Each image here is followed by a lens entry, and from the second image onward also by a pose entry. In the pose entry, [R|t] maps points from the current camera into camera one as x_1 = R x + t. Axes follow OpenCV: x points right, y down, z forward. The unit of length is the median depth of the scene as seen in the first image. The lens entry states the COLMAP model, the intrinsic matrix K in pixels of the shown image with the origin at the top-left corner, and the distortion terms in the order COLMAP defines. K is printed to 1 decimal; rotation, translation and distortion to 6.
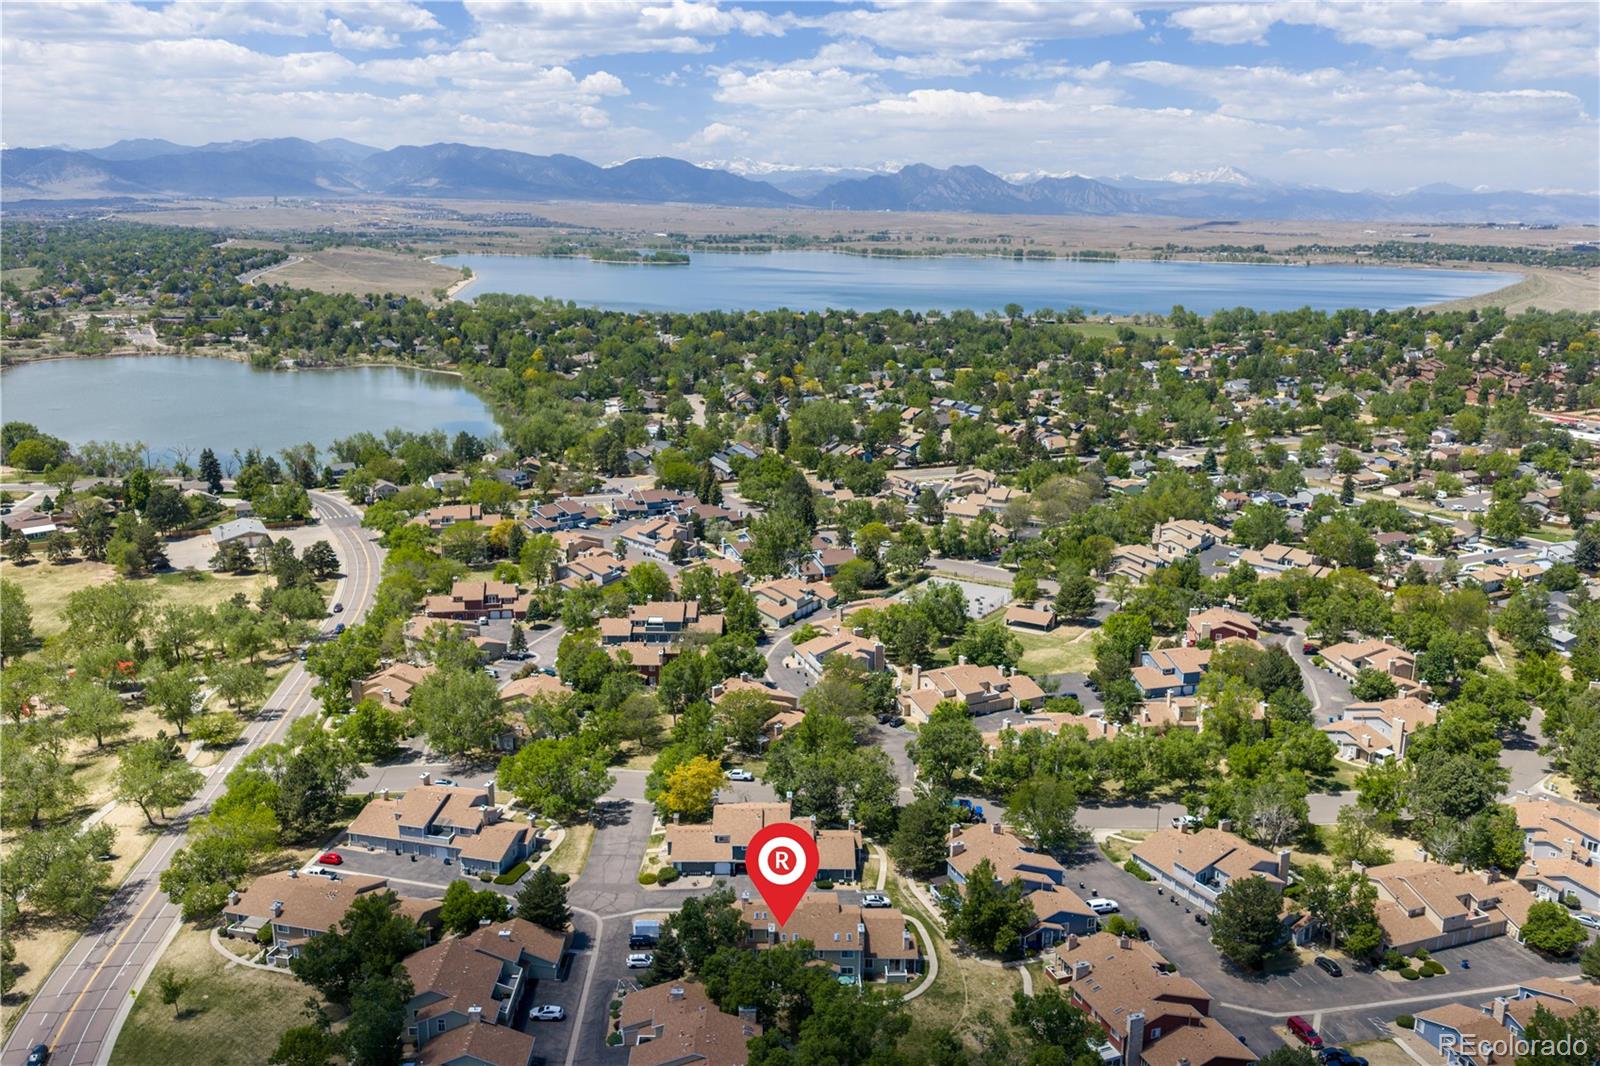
lens RADIAL K [[1354.1, 0, 808.1], [0, 1354.1, 553.6], [0, 0, 1]] dist [0.007336, -0.018564]
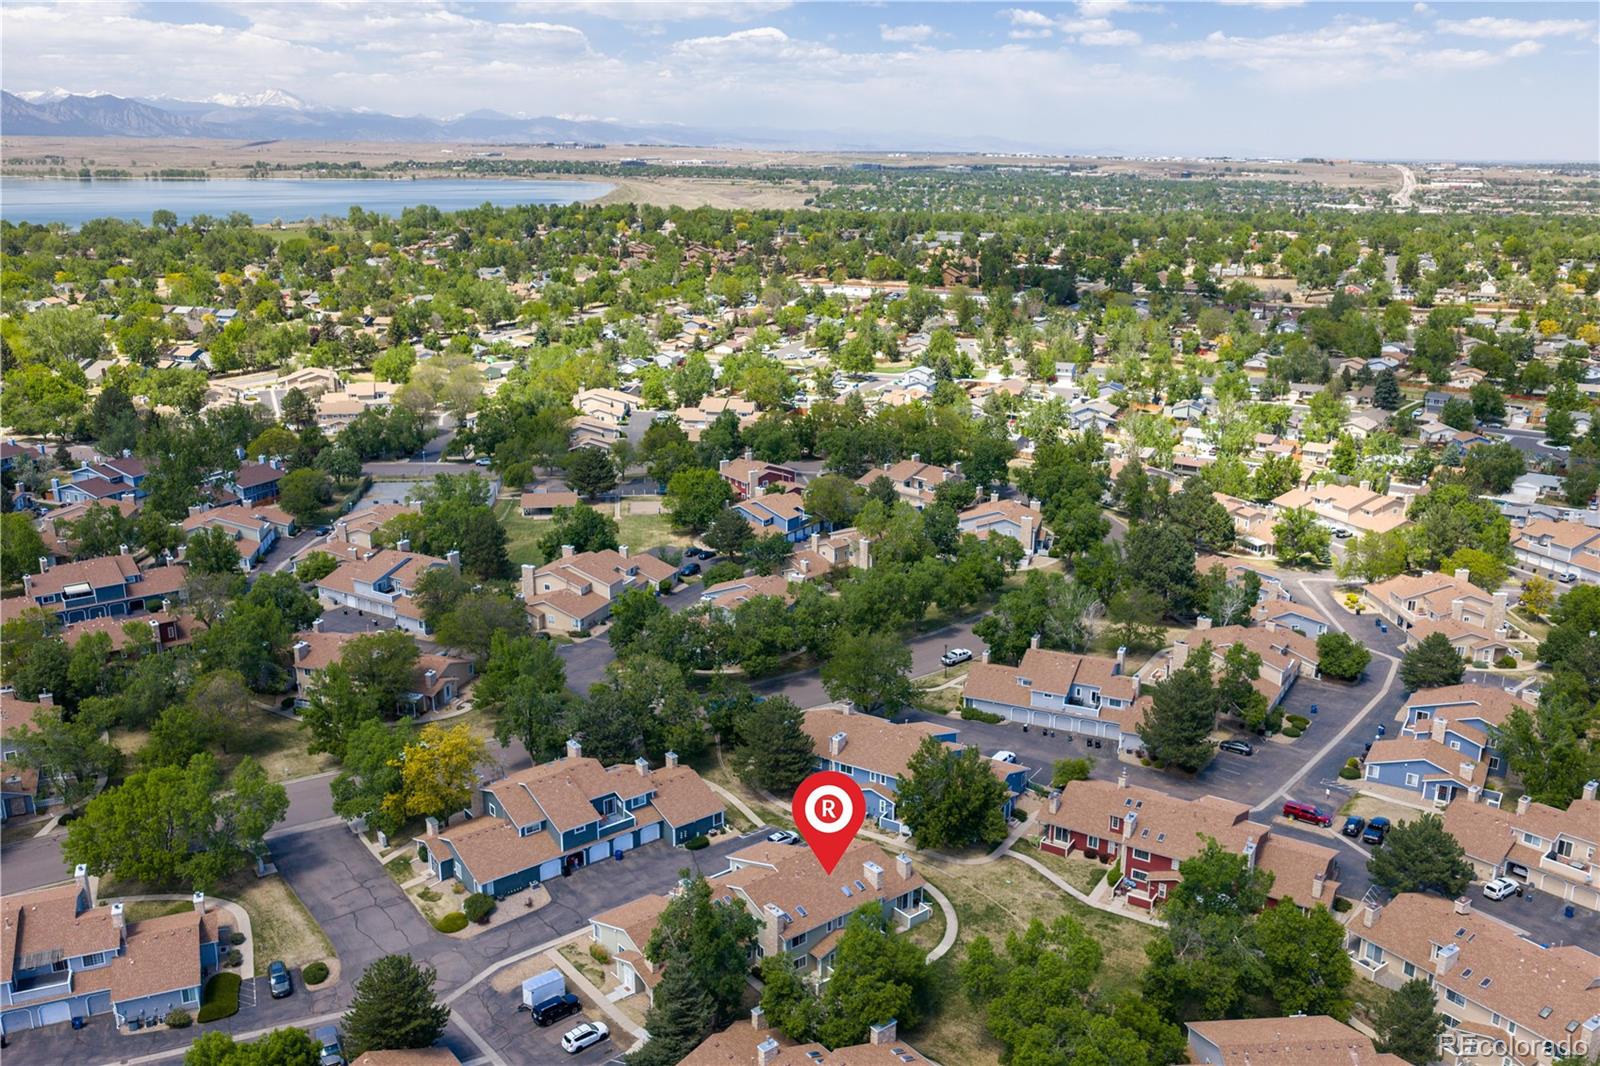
lens RADIAL K [[1354.1, 0, 808.1], [0, 1354.1, 553.6], [0, 0, 1]] dist [0.007336, -0.018564]
pose [[0.785301, -0.183408, 0.591324, -0.070697], [0.157138, 0.982883, 0.096170, 0.008023], [-0.598841, 0.017397, 0.800679, 0.084974]]
